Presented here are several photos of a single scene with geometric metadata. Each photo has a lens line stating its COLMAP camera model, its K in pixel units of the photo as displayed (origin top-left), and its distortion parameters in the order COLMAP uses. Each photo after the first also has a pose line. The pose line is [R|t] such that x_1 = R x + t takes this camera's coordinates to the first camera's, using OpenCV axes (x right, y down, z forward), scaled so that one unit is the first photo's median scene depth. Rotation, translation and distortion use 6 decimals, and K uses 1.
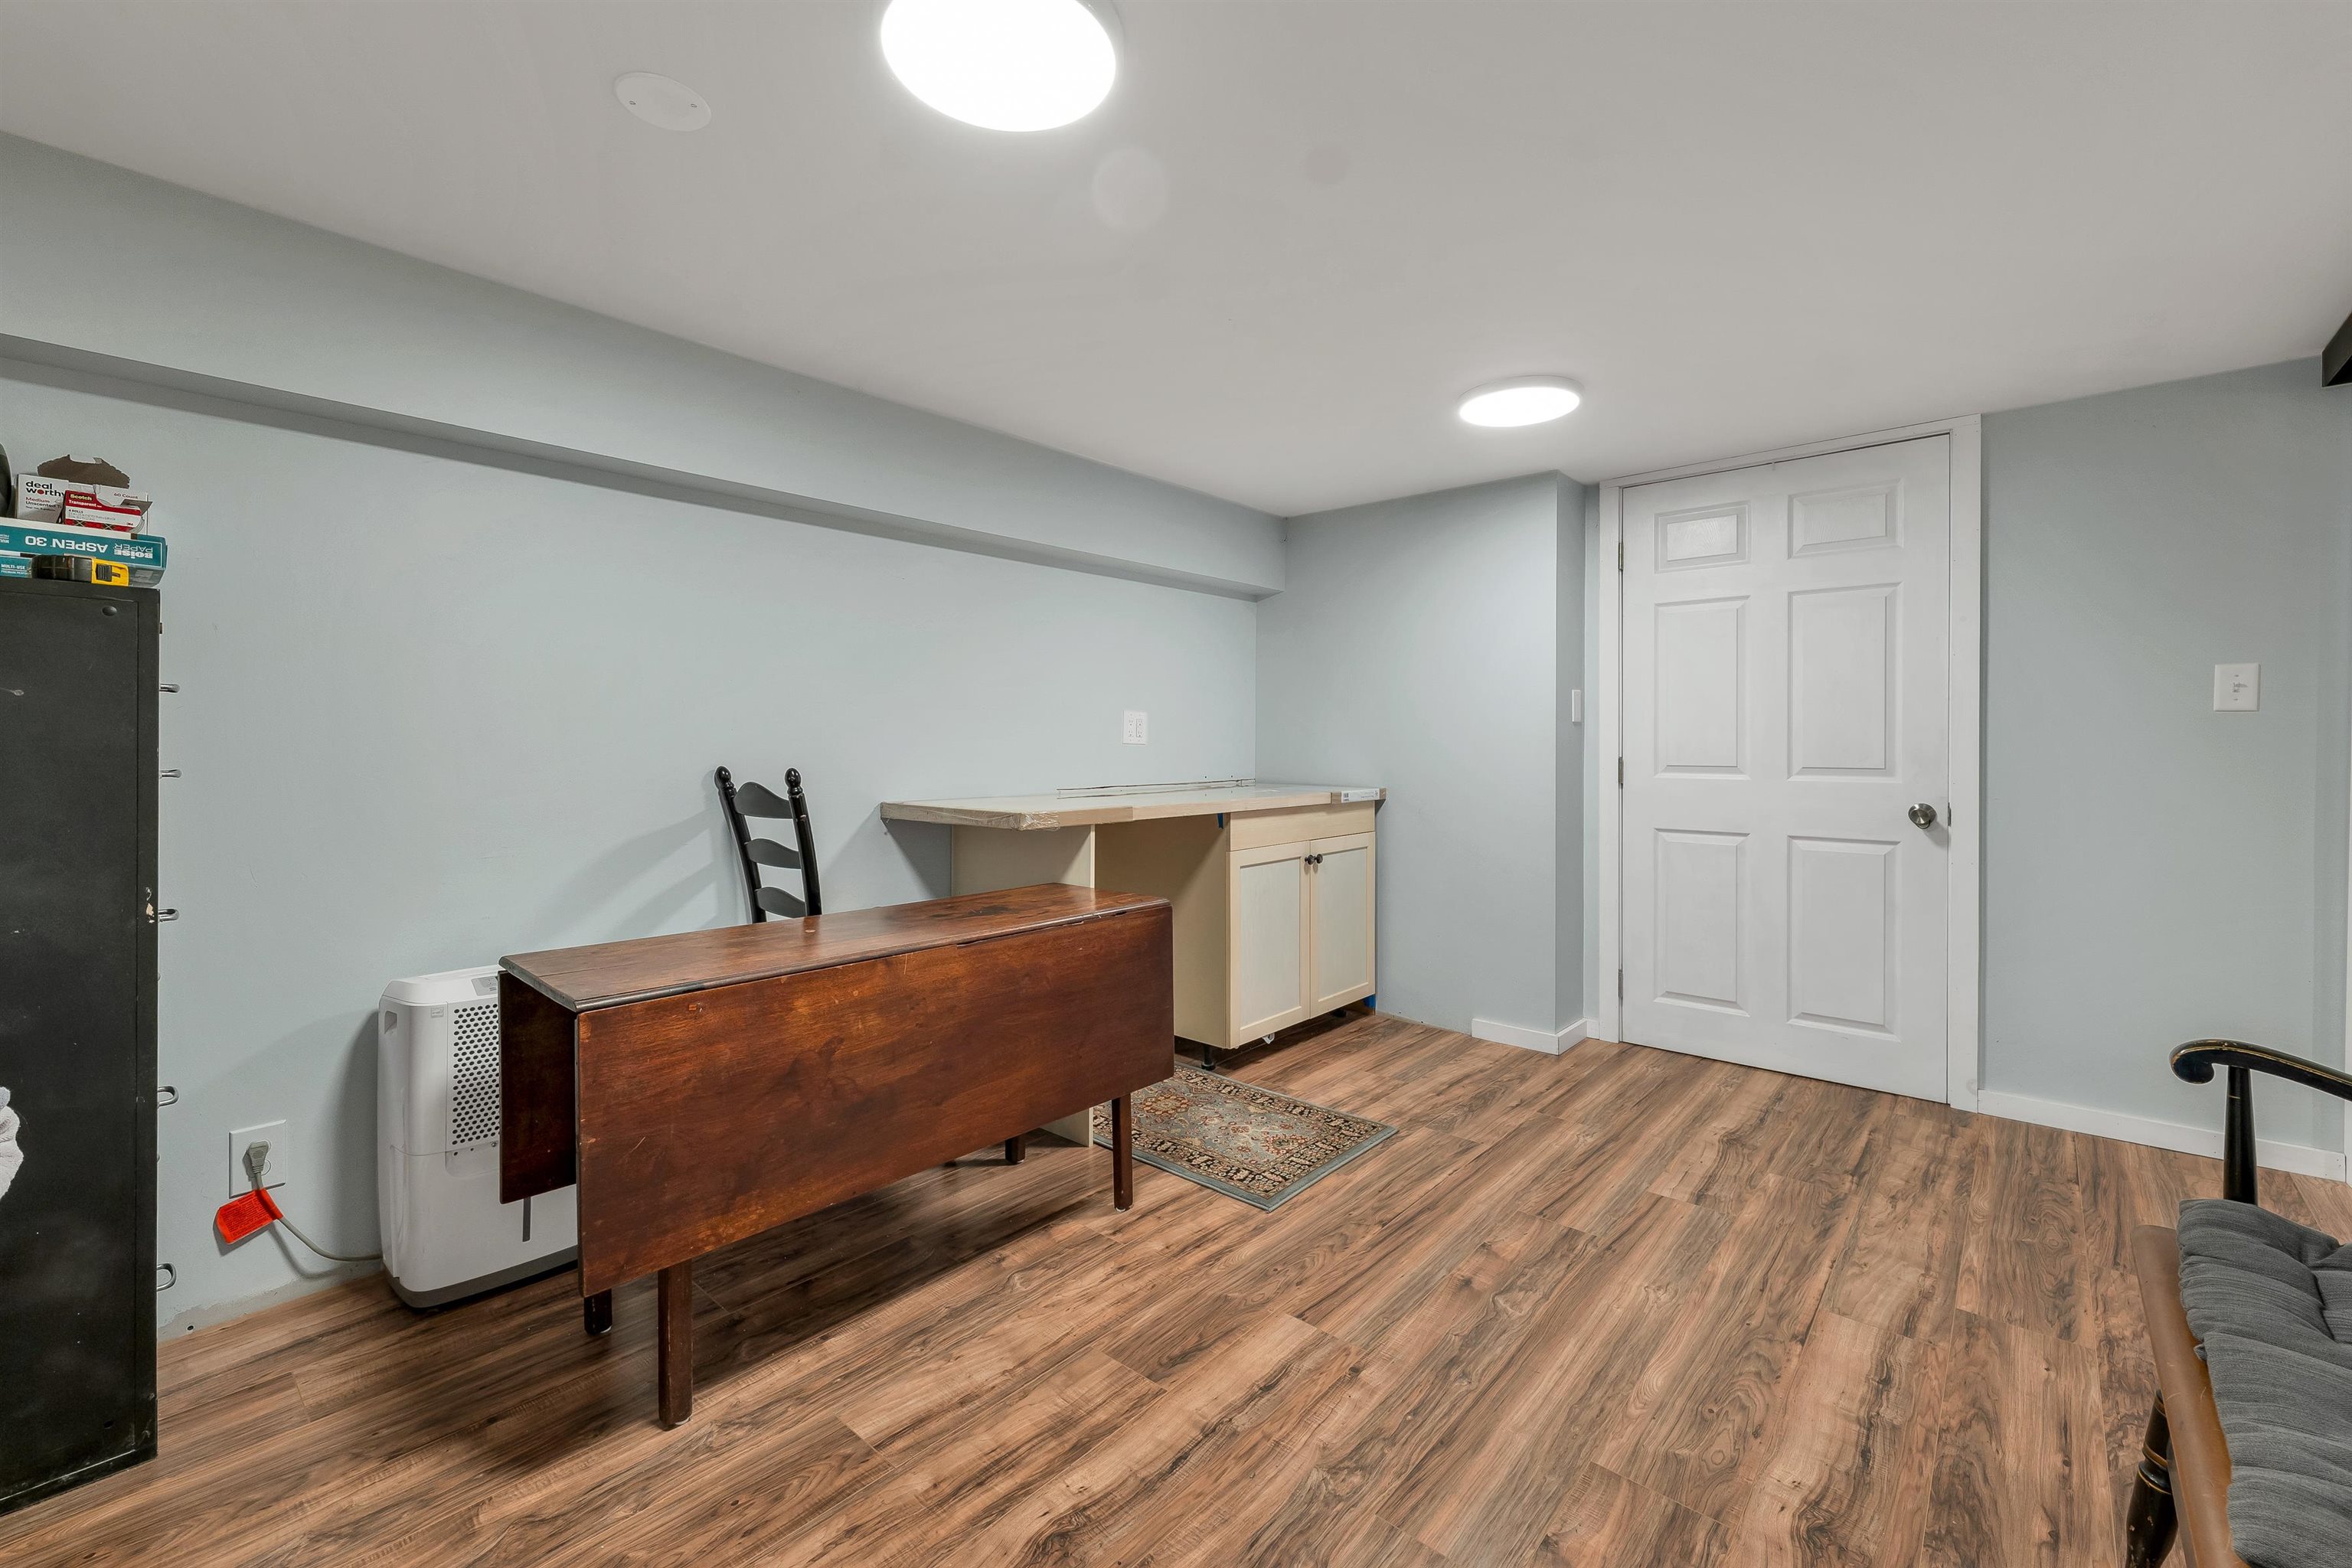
lens RADIAL K [[972.8, 0, 1180.3], [0, 972.8, 745.5], [0, 0, 1]] dist [-0.000241, 0.000005]
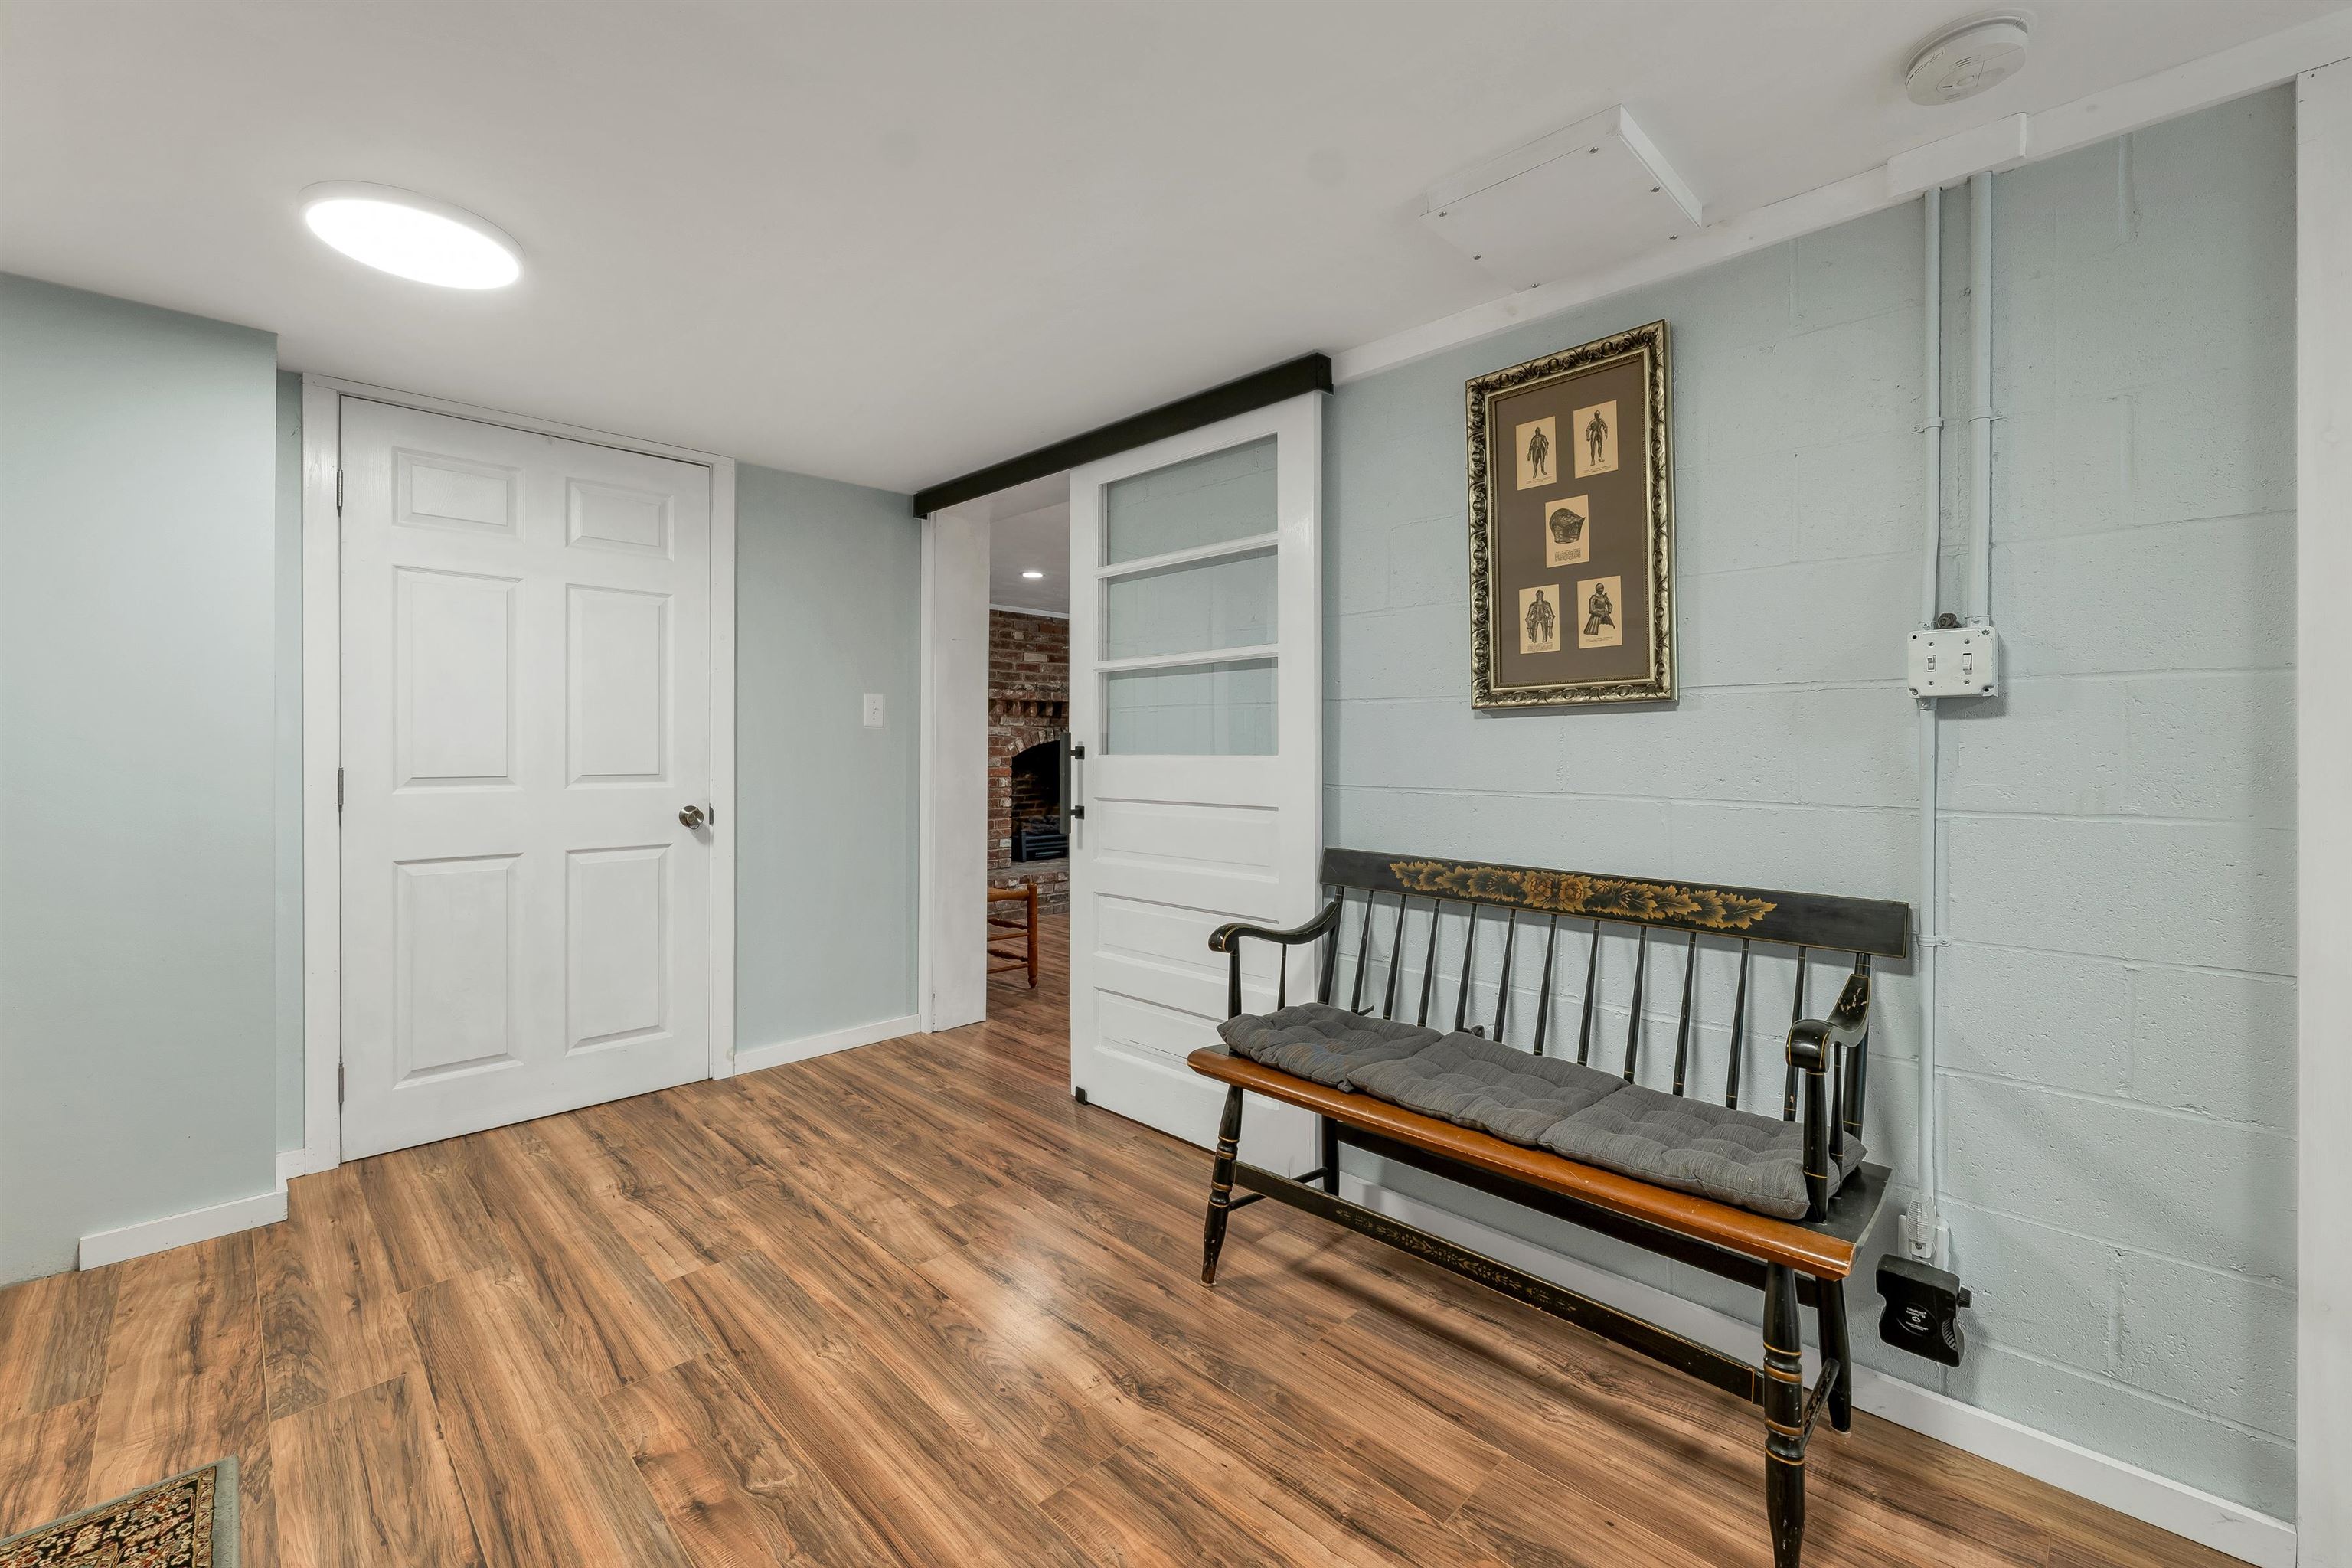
lens RADIAL K [[964.3, 0, 1168.8], [0, 964.3, 748.4], [0, 0, 1]] dist [0.000414, 0.000093]
pose [[0.074378, 0.000968, 0.997230, -0.349370], [0.001255, 0.999999, -0.001064, -0.002280], [-0.997229, 0.001331, 0.074377, 0.547969]]
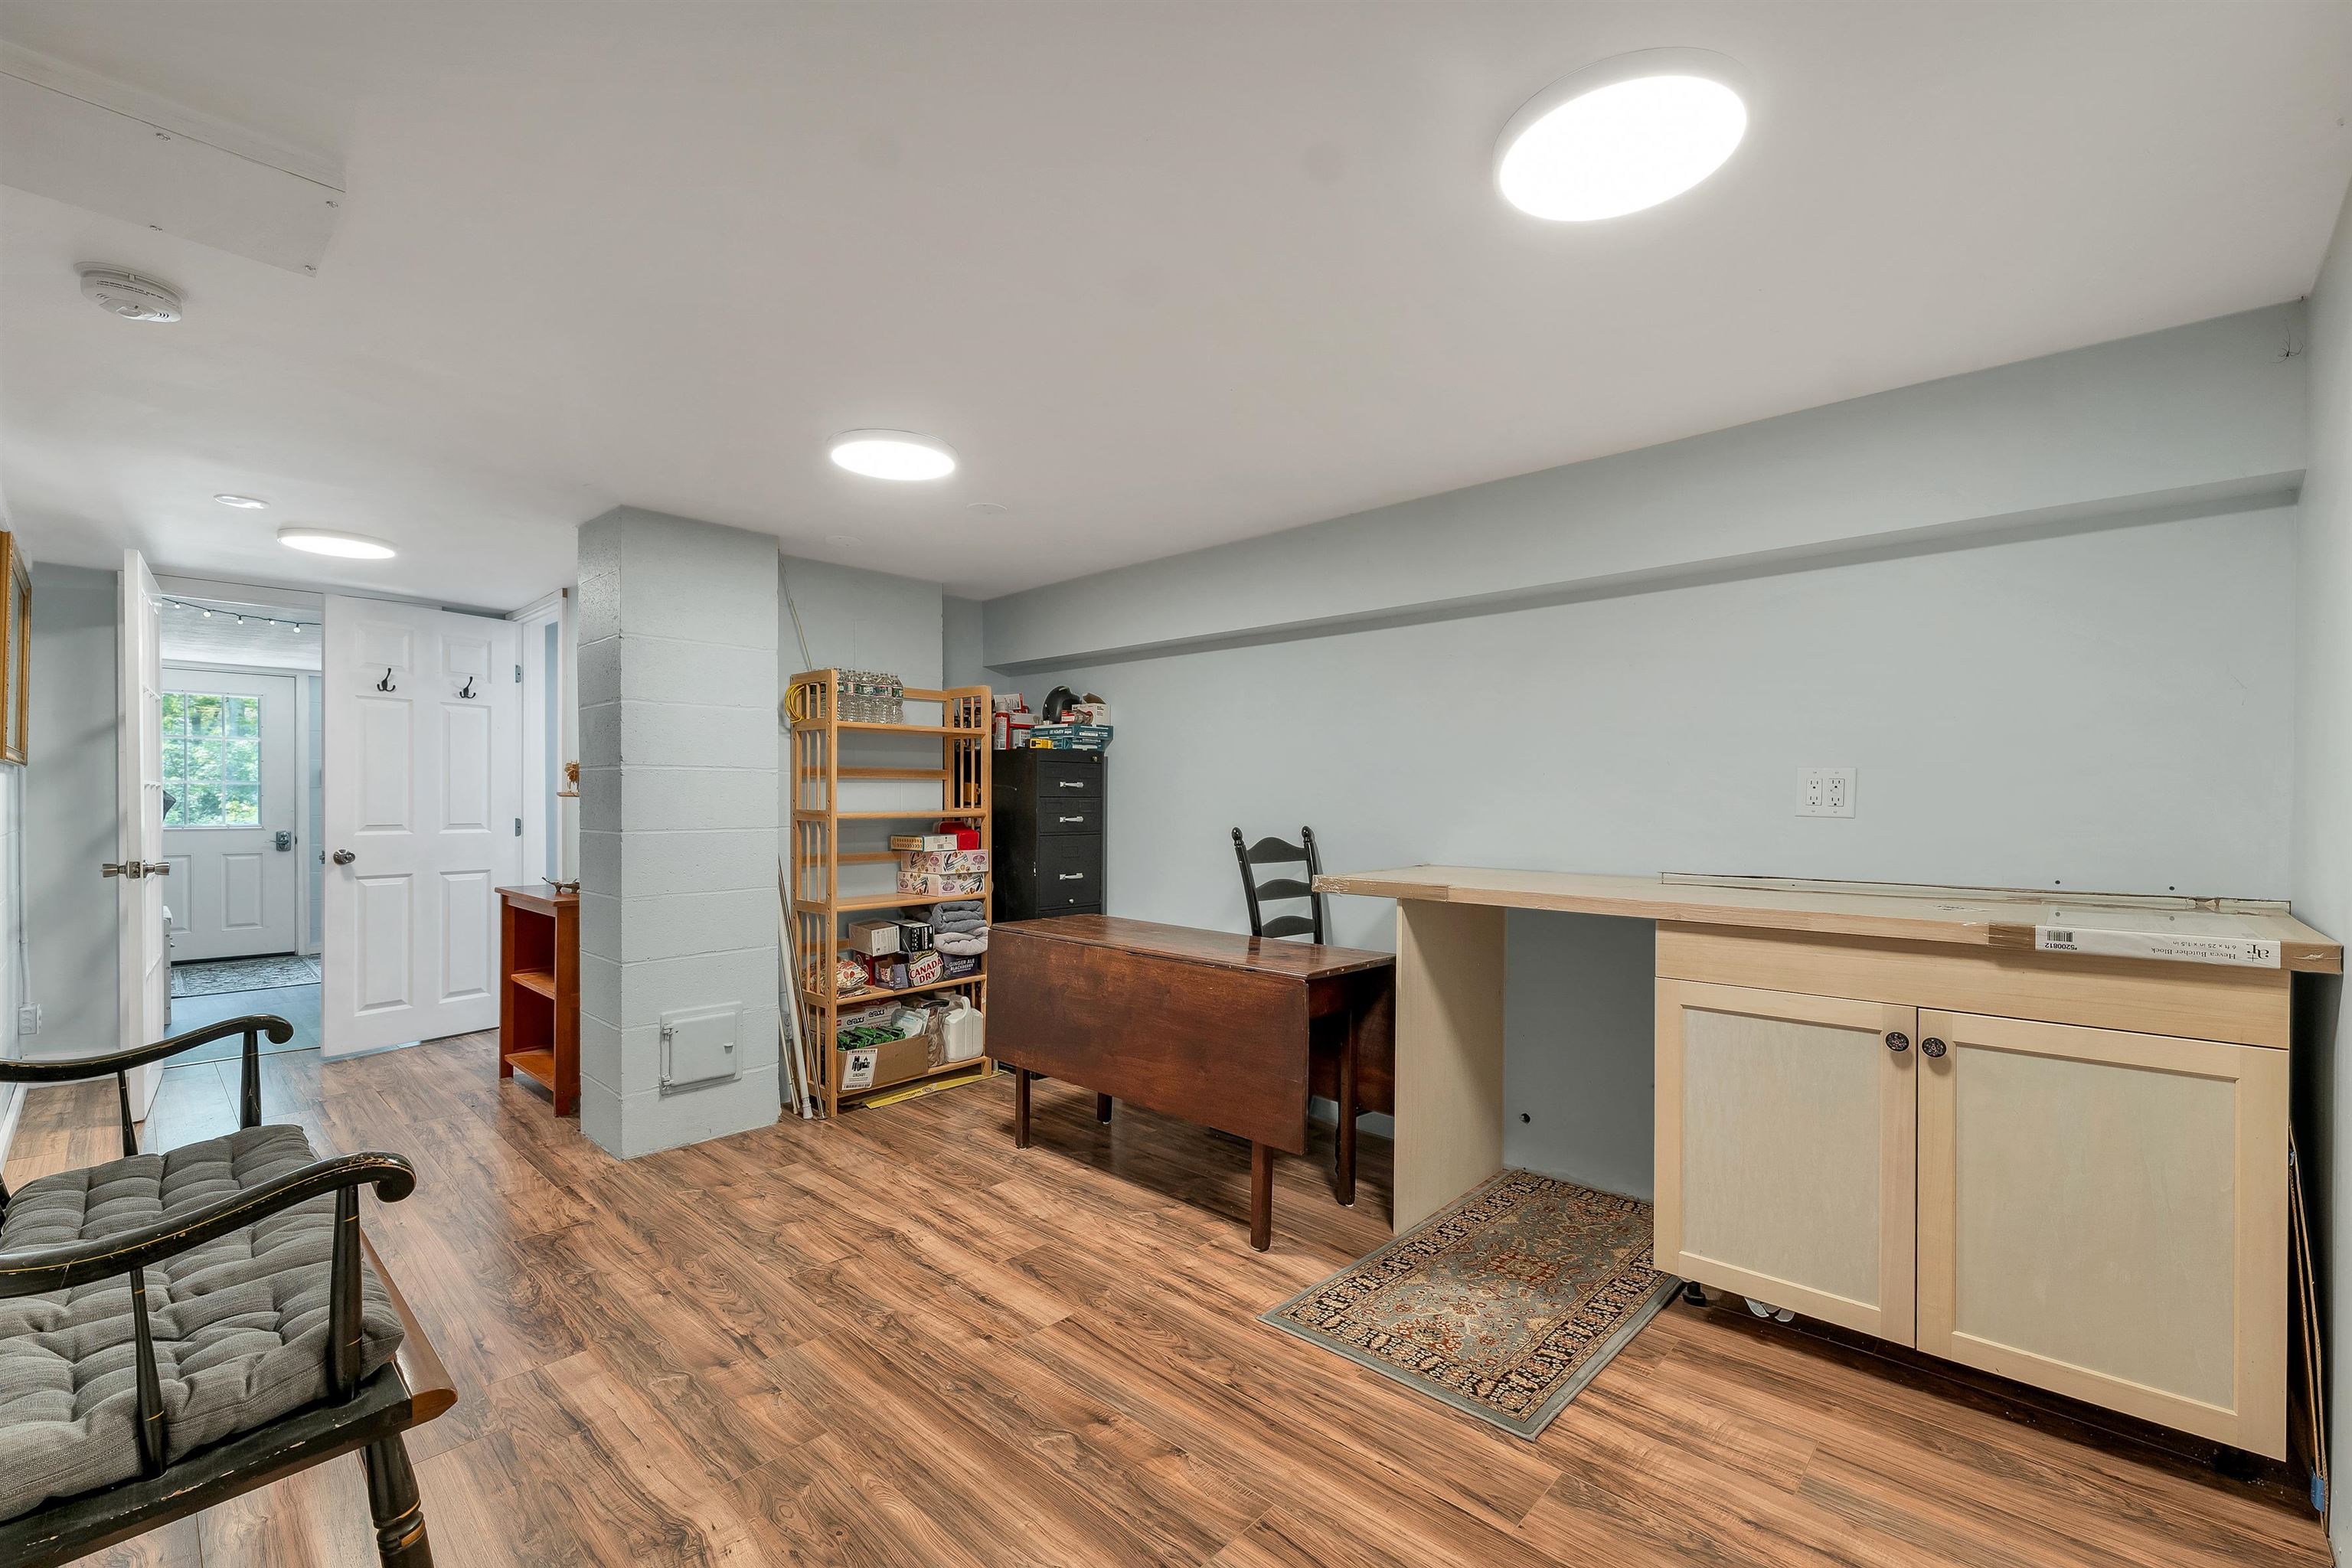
lens RADIAL K [[1014.5, 0, 1176.9], [0, 1014.5, 801.4], [0, 0, 1]] dist [-0.000043, -0.000245]
pose [[-0.041711, 0.003649, -0.999123, 1.107262], [-0.007194, 0.999966, 0.003953, -0.018848], [0.999104, 0.007353, -0.041684, 1.001061]]
